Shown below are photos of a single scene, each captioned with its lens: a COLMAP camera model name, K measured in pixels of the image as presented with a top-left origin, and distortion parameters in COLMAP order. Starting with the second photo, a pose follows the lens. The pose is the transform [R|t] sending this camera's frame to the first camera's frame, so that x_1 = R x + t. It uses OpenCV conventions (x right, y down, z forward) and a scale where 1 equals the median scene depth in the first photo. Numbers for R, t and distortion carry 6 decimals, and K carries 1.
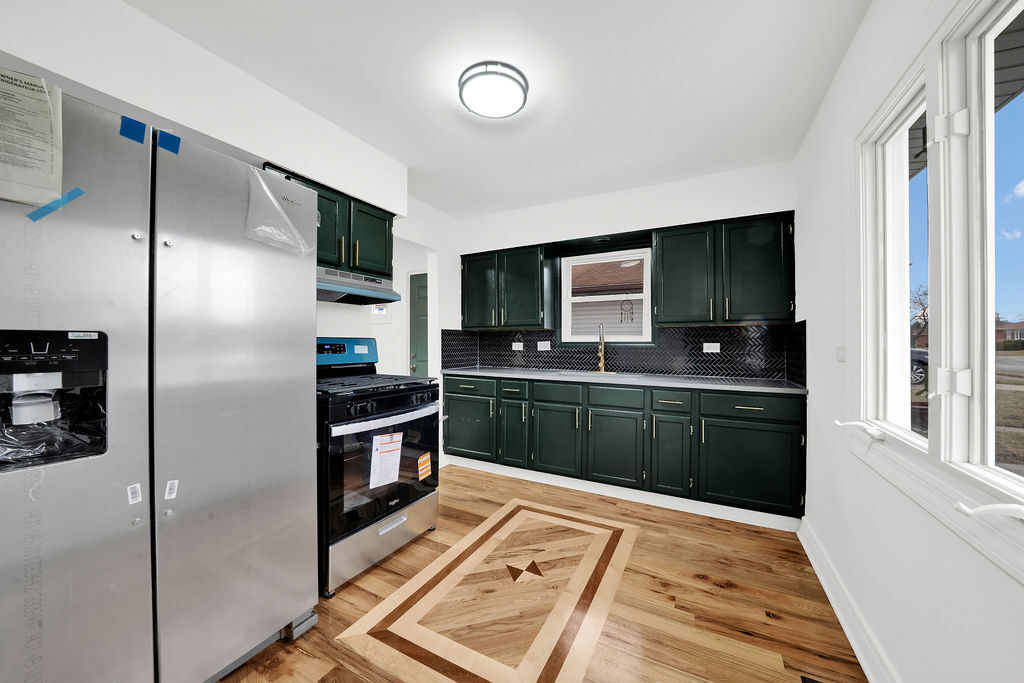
lens RADIAL K [[361.8, 0, 511.8], [0, 361.8, 339.0], [0, 0, 1]] dist [-0.022705, 0.000291]
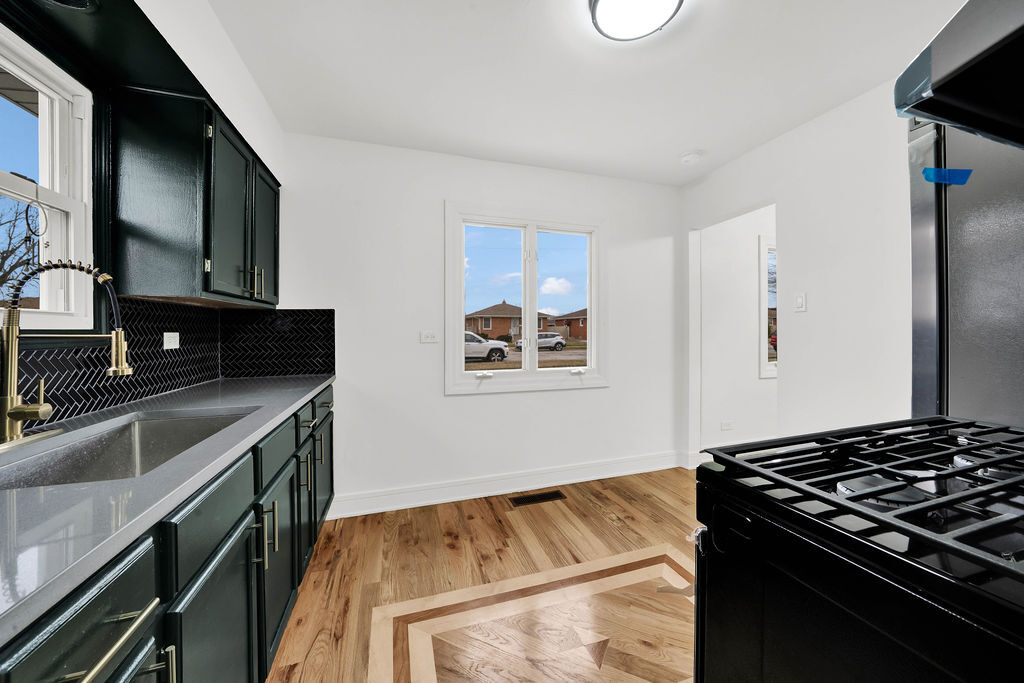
lens RADIAL K [[361.8, 0, 511.8], [0, 361.8, 339.0], [0, 0, 1]] dist [-0.022705, 0.000291]
pose [[-0.713984, -0.013078, 0.700040, -0.348339], [-0.011162, 0.999911, 0.007295, 0.017122], [-0.700073, -0.002605, -0.714066, 1.582723]]
